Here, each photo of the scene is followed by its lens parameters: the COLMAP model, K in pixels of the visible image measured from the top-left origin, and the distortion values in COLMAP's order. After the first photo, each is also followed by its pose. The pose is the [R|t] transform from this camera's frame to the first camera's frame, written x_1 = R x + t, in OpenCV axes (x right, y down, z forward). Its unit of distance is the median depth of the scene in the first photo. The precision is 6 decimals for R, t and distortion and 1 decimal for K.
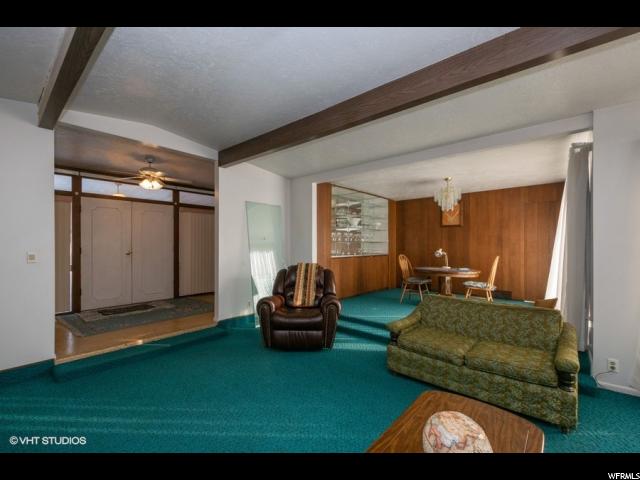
lens RADIAL K [[281.0, 0, 320.0], [0, 281.0, 240.0], [0, 0, 1]] dist [0.000186, -0.000005]
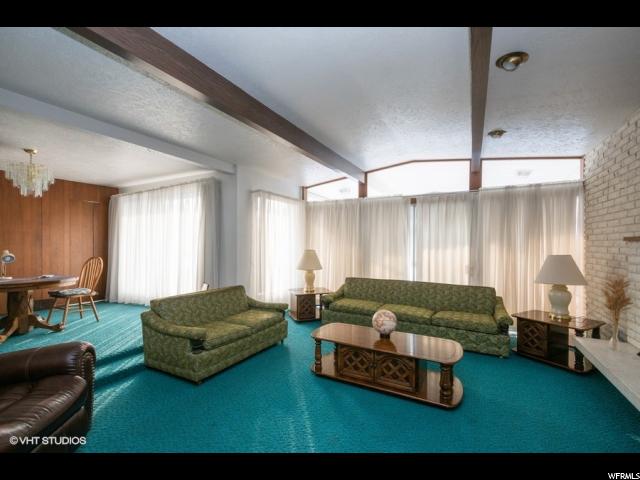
lens RADIAL K [[281.0, 0, 320.0], [0, 281.0, 240.0], [0, 0, 1]] dist [0.000186, -0.000005]
pose [[-0.212820, 0.007122, 0.977065, -0.423867], [-0.014518, 0.999840, -0.010450, 0.002037], [-0.976984, -0.016409, -0.212682, 0.466912]]
